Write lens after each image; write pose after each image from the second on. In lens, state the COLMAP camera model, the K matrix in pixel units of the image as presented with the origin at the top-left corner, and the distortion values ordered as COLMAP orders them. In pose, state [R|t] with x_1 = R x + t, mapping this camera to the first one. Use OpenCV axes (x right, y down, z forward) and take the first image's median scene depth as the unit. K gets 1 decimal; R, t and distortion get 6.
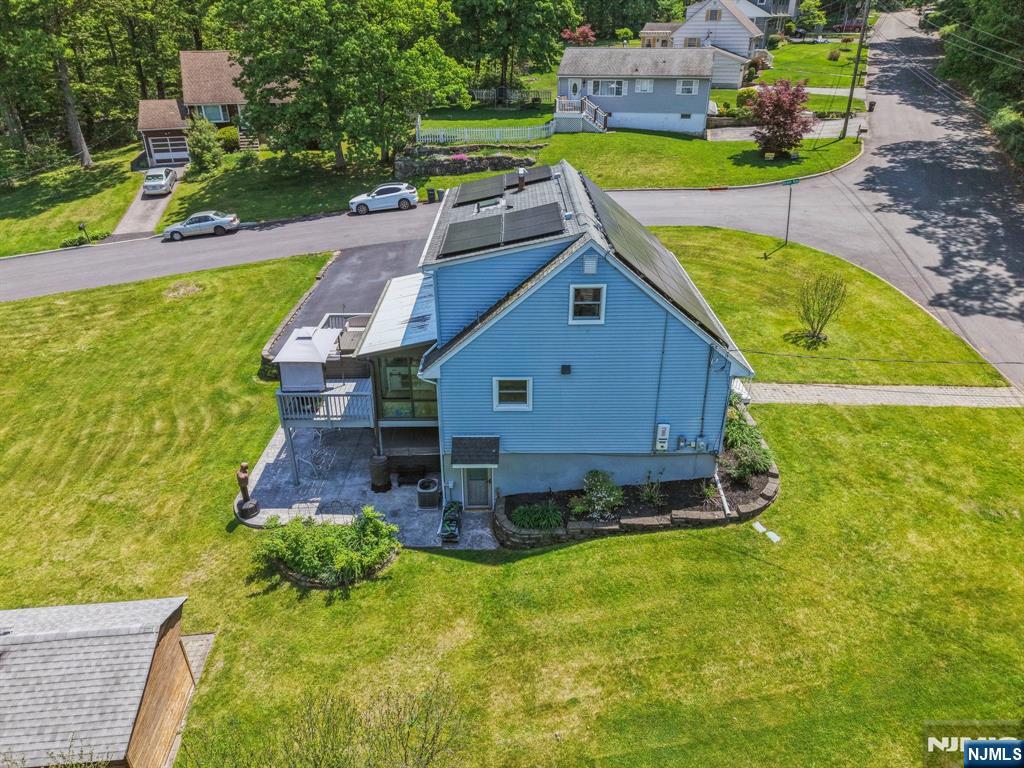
lens RADIAL K [[694.5, 0, 516.9], [0, 694.5, 363.7], [0, 0, 1]] dist [0.032485, -0.038345]
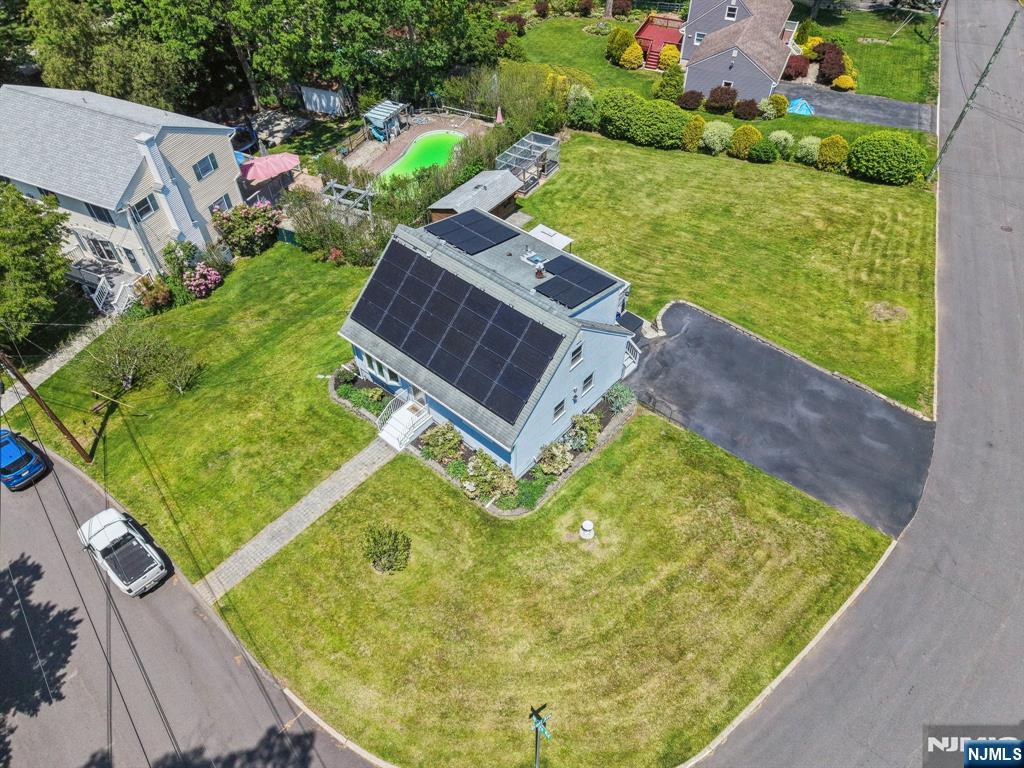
lens RADIAL K [[680.3, 0, 512.0], [0, 680.3, 384.0], [0, 0, 1]] dist [0.047417, -0.061620]
pose [[-0.658154, 0.562077, -0.500902, 0.861248], [-0.326547, 0.386360, 0.862608, -1.369840], [0.678380, 0.731298, -0.070740, 1.326732]]
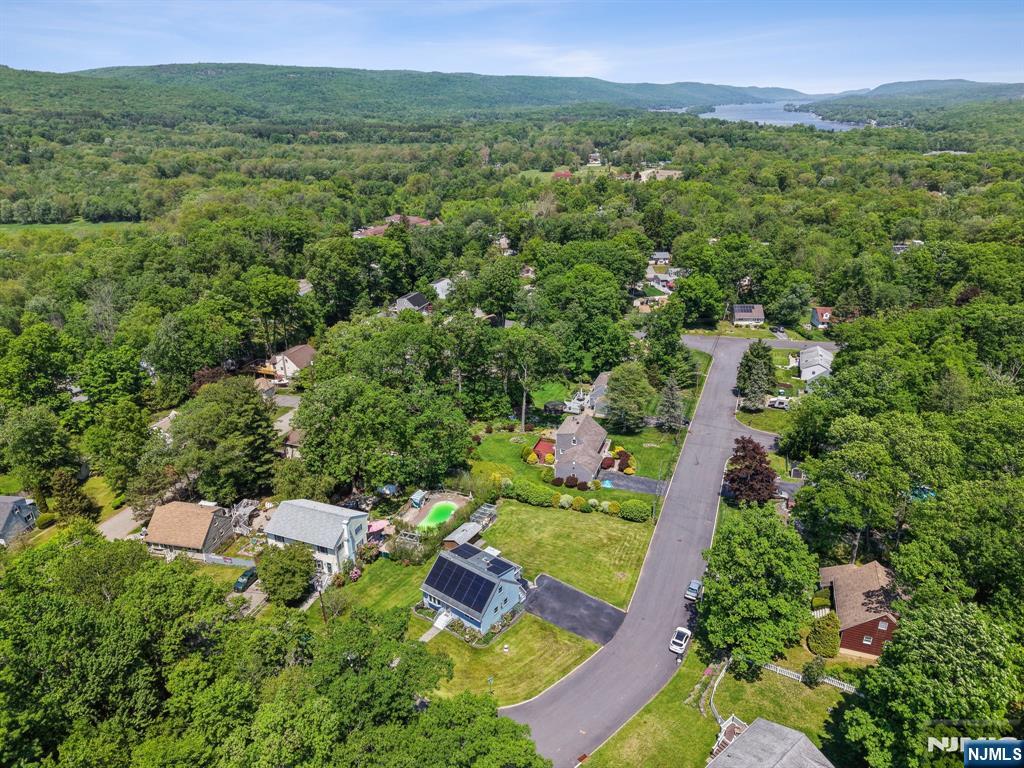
lens RADIAL K [[680.3, 0, 512.0], [0, 680.3, 384.0], [0, 0, 1]] dist [0.047417, -0.061620]
pose [[-0.605239, 0.315923, -0.730669, 2.737104], [-0.349778, 0.718980, 0.600603, -3.786347], [0.715081, 0.619080, -0.324652, 1.914271]]
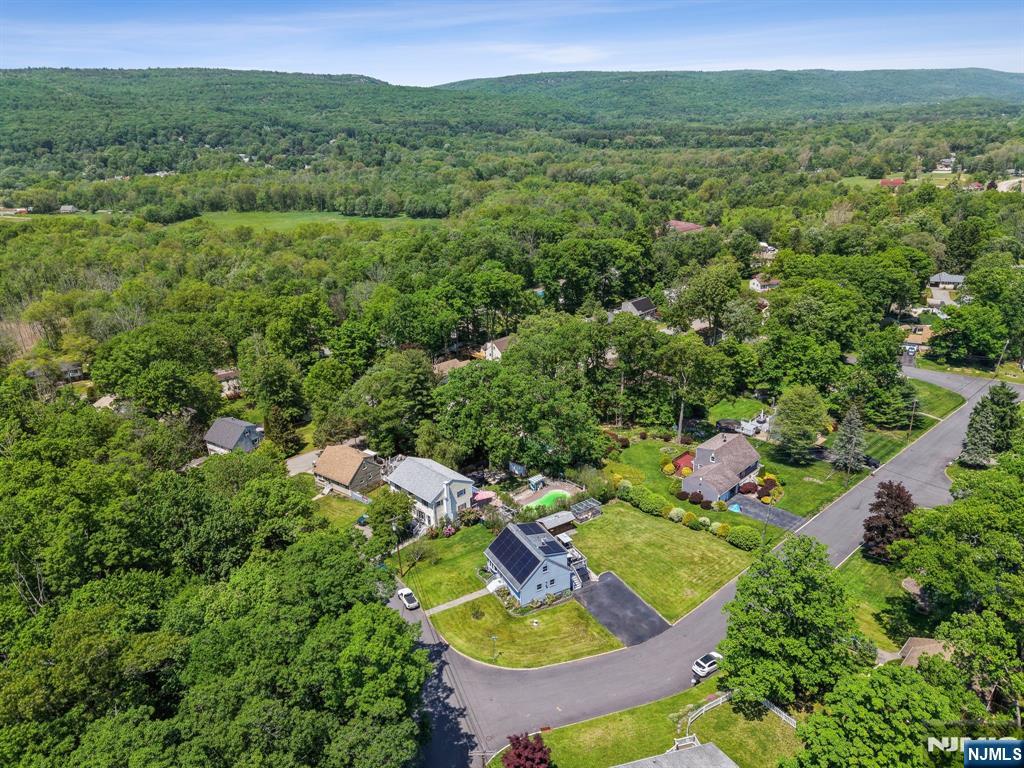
lens RADIAL K [[716.6, 0, 513.5], [0, 716.6, 372.5], [0, 0, 1]] dist [0.058609, -0.083934]
pose [[-0.884616, 0.192324, -0.424813, 2.011314], [-0.176104, 0.705751, 0.686224, -4.373625], [0.431789, 0.681856, -0.590449, 3.084184]]
